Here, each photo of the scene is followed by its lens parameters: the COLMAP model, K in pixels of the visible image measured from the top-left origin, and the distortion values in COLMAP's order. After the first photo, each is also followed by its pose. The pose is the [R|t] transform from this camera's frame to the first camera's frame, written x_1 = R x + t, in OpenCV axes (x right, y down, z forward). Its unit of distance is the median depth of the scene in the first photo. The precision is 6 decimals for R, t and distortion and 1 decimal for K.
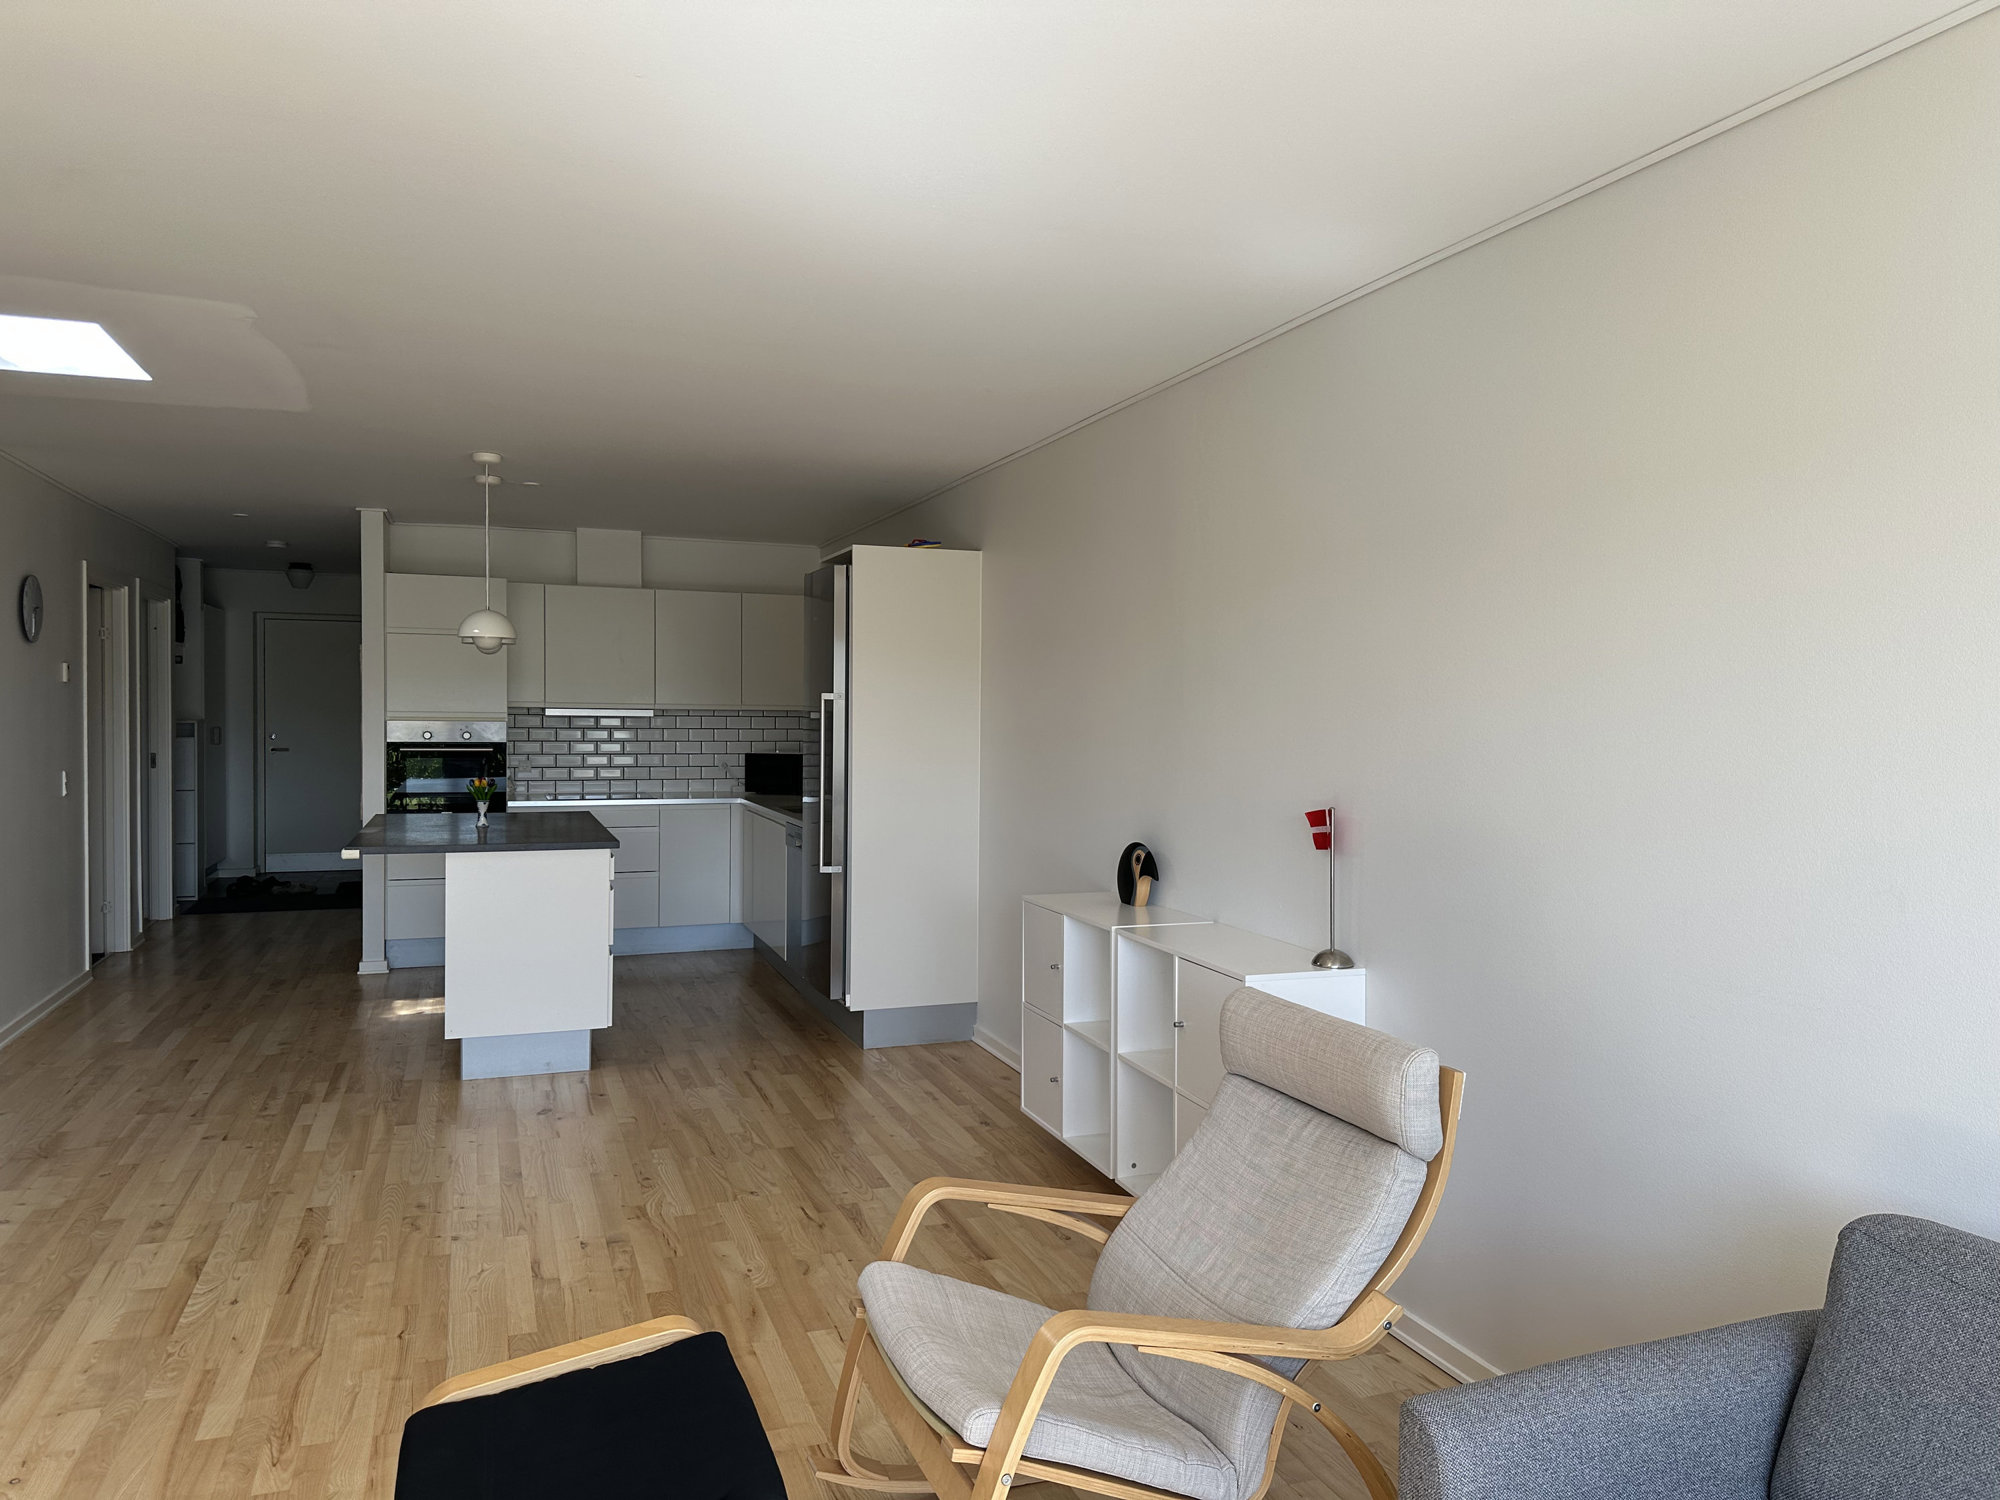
lens RADIAL K [[1377.7, 0, 1017.8], [0, 1377.7, 749.8], [0, 0, 1]] dist [0.099788, -0.183737]
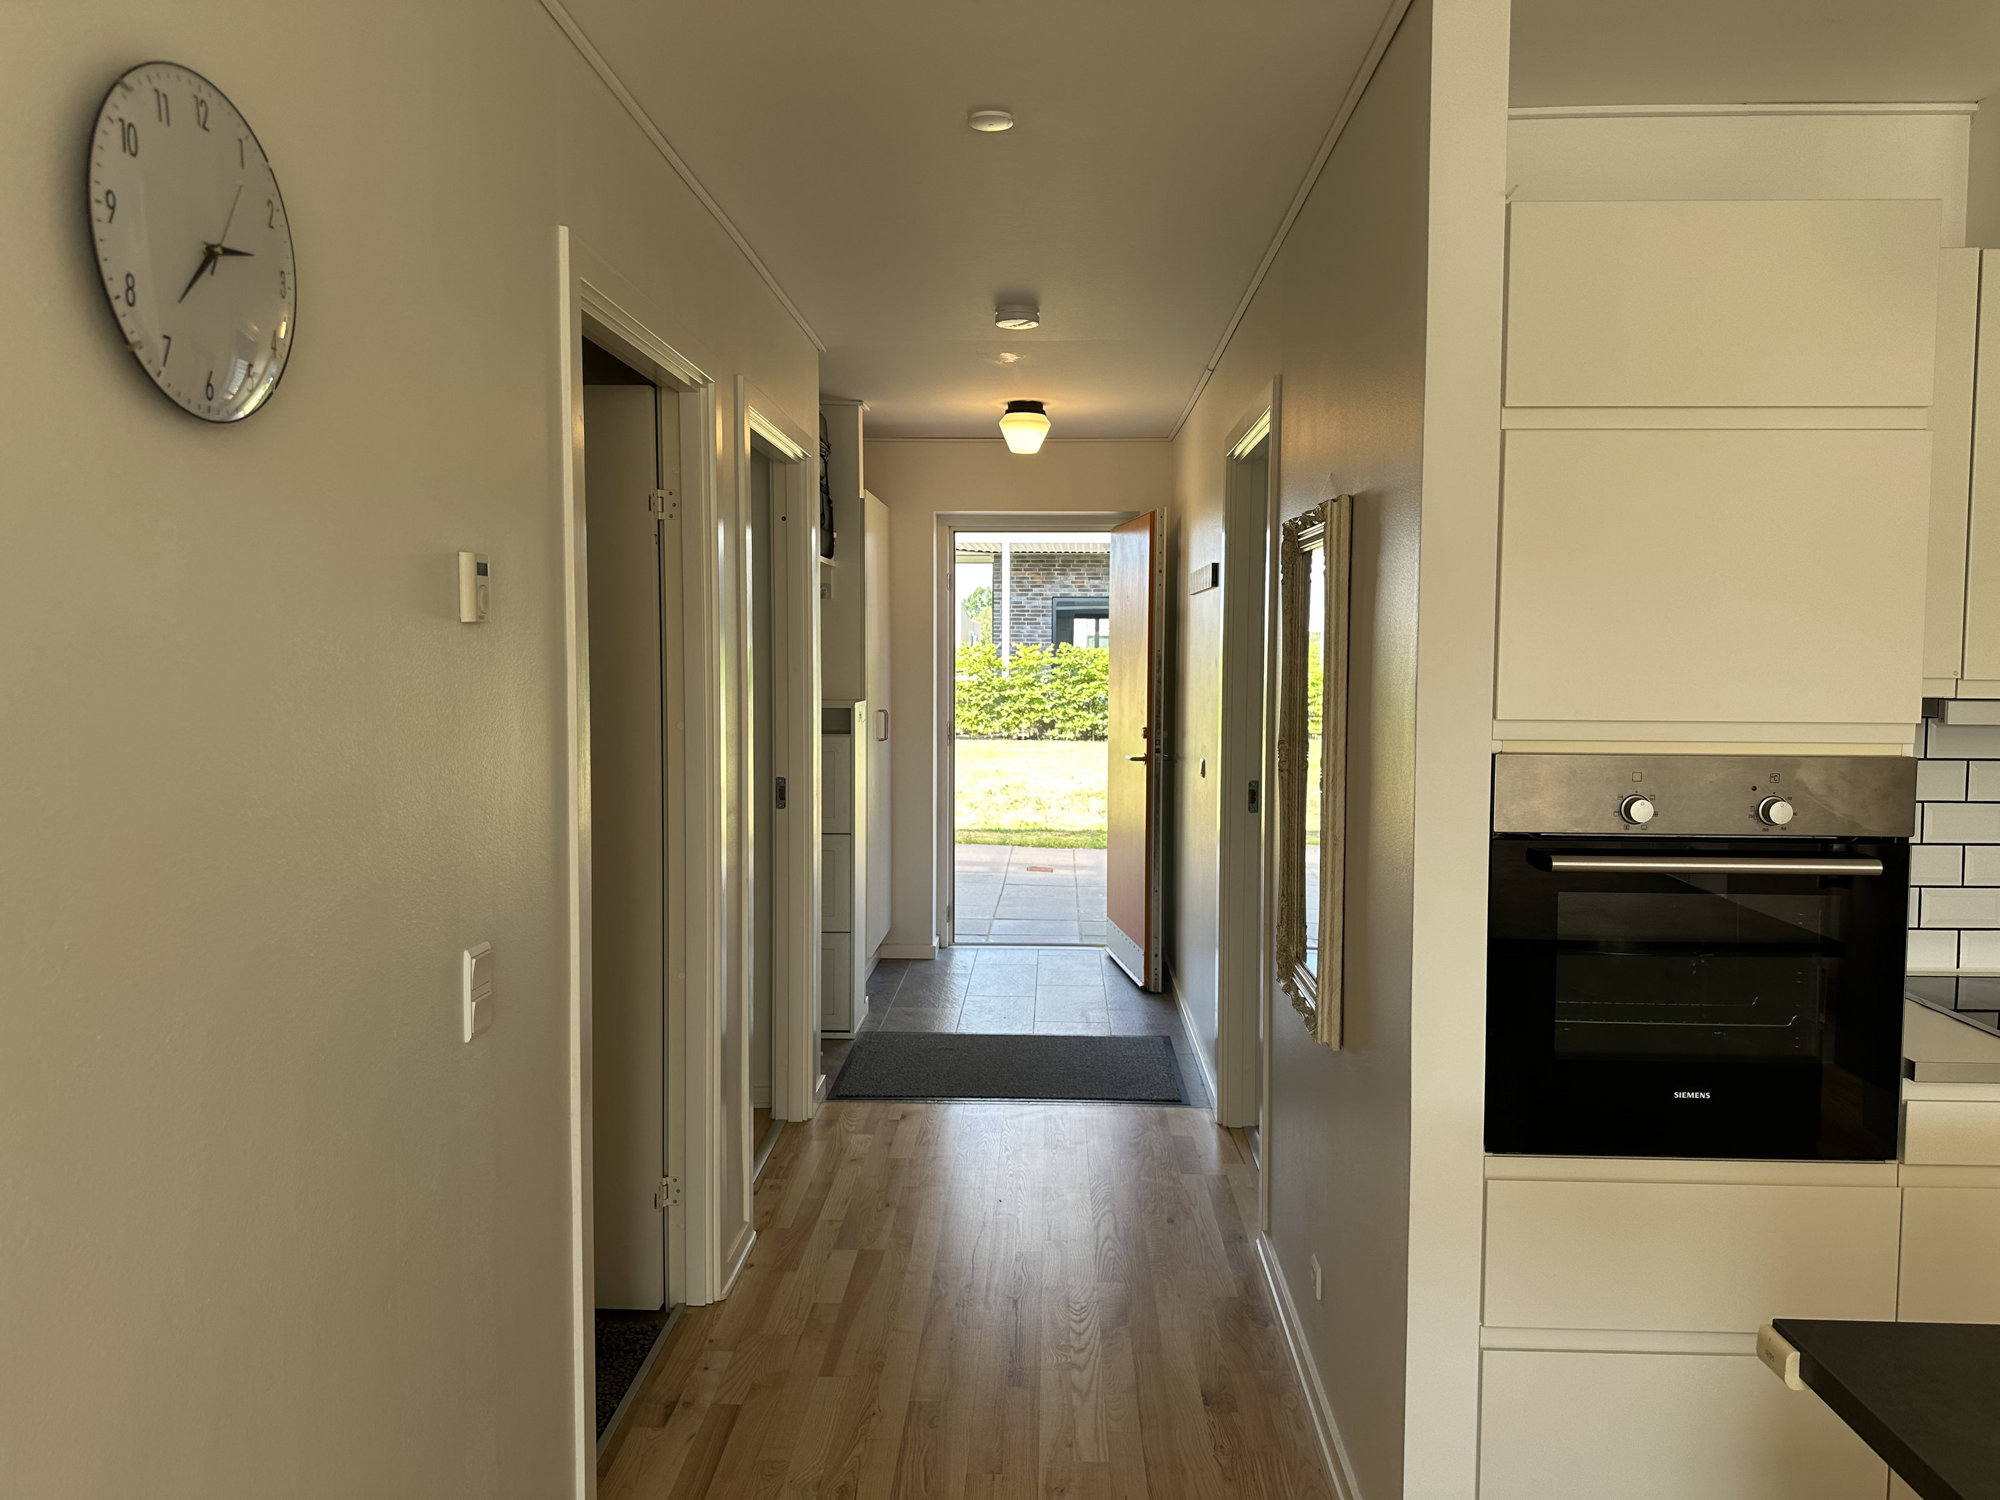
lens RADIAL K [[1424.1, 0, 1008.0], [0, 1424.1, 736.3], [0, 0, 1]] dist [-0.001280, -0.005395]
pose [[0.918676, 0.014195, -0.394756, -0.393796], [-0.005404, 0.999712, 0.023373, -0.027988], [0.394974, -0.019339, 0.918489, 0.644193]]
